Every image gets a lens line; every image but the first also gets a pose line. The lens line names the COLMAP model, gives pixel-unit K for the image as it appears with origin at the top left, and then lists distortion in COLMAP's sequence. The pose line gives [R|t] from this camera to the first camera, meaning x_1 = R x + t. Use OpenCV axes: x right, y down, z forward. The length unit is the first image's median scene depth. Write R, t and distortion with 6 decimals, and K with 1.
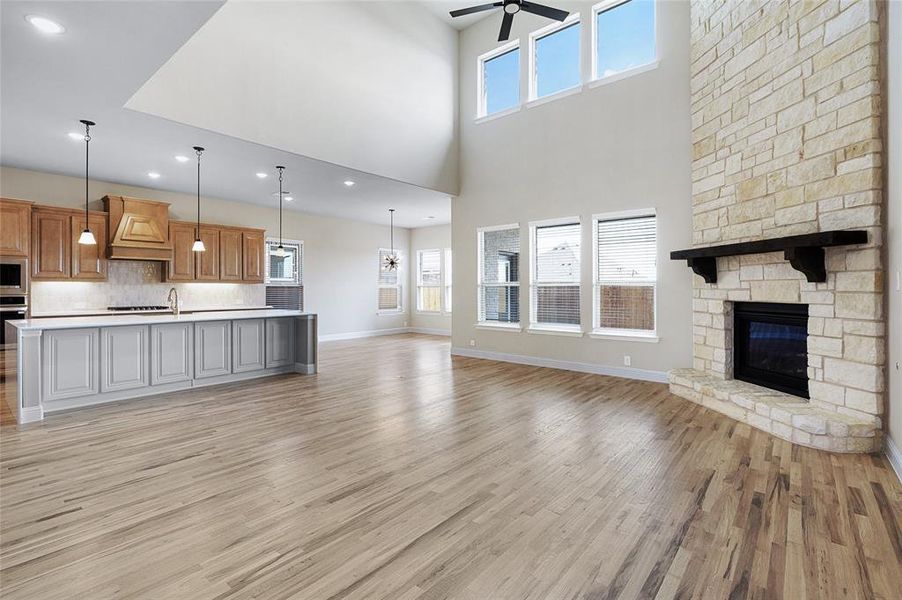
lens RADIAL K [[417.2, 0, 451.1], [0, 417.2, 289.7], [0, 0, 1]] dist [-0.000382, -0.000285]
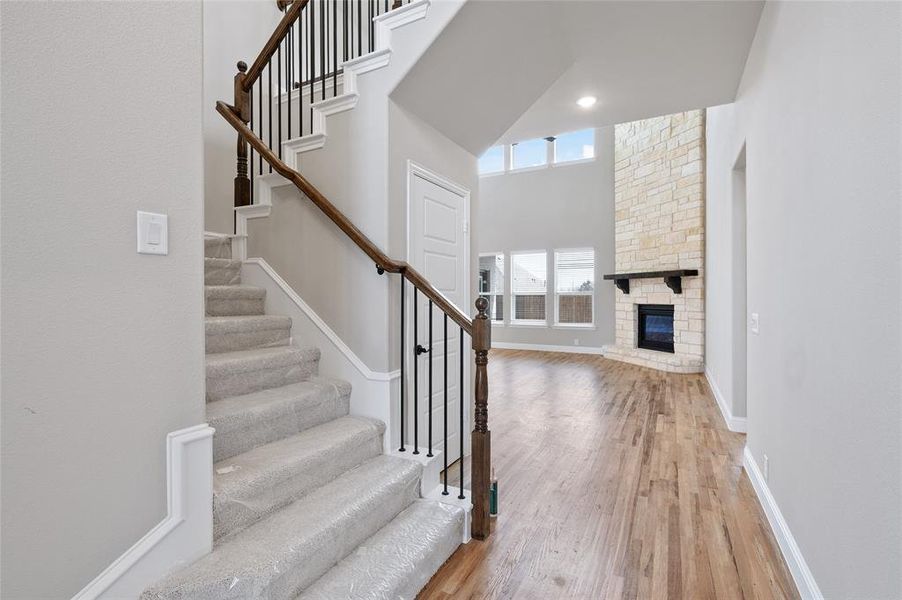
lens RADIAL K [[410.0, 0, 454.8], [0, 410.0, 302.1], [0, 0, 1]] dist [0.000886, -0.000179]
pose [[0.977670, -0.002729, 0.210130, -0.567805], [0.000680, 0.999952, 0.009822, 0.002375], [-0.210146, -0.009460, 0.977624, -0.680934]]
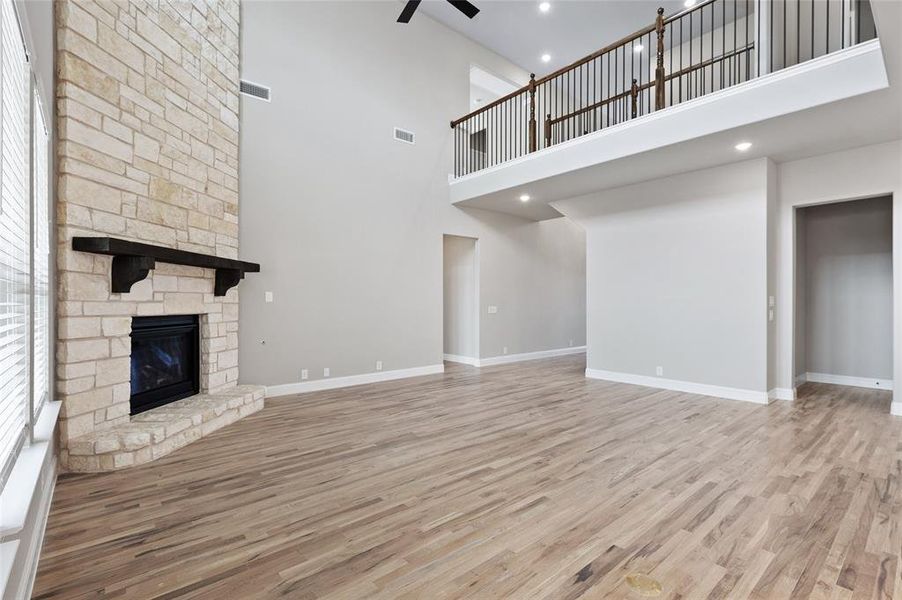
lens RADIAL K [[422.0, 0, 453.1], [0, 422.0, 302.6], [0, 0, 1]] dist [0.000879, -0.000059]
pose [[-0.986735, 0.002025, 0.162327, -0.055365], [0.002852, 0.999984, 0.004863, -0.001513], [-0.162315, 0.005261, -0.986725, 2.090721]]
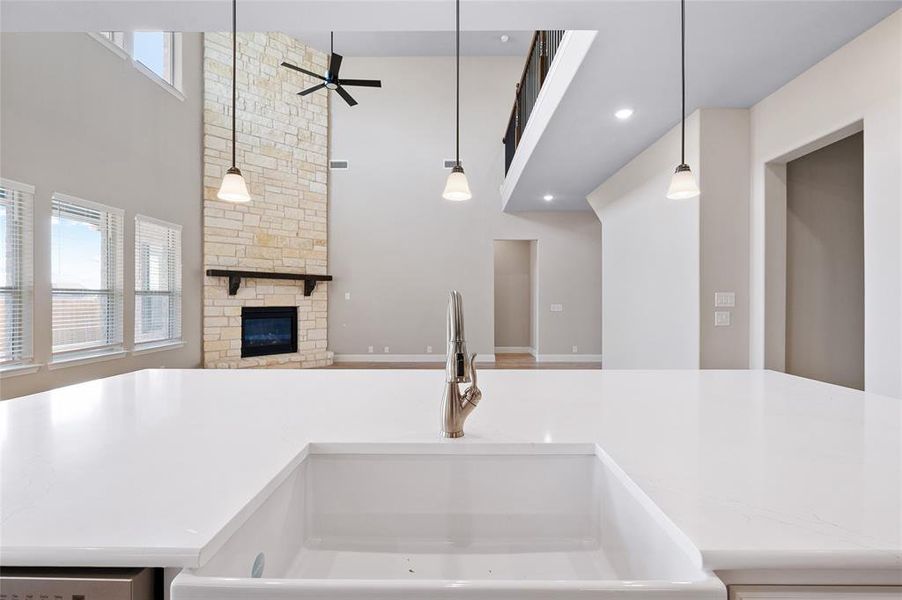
lens RADIAL K [[402.4, 0, 451.0], [0, 402.4, 300.0], [0, 0, 1]] dist [0.000989, 0.000034]
pose [[-0.629698, -0.001190, 0.776839, -1.194982], [0.001515, 0.999995, 0.002760, -0.001324], [-0.776838, 0.002915, -0.629693, 1.672756]]
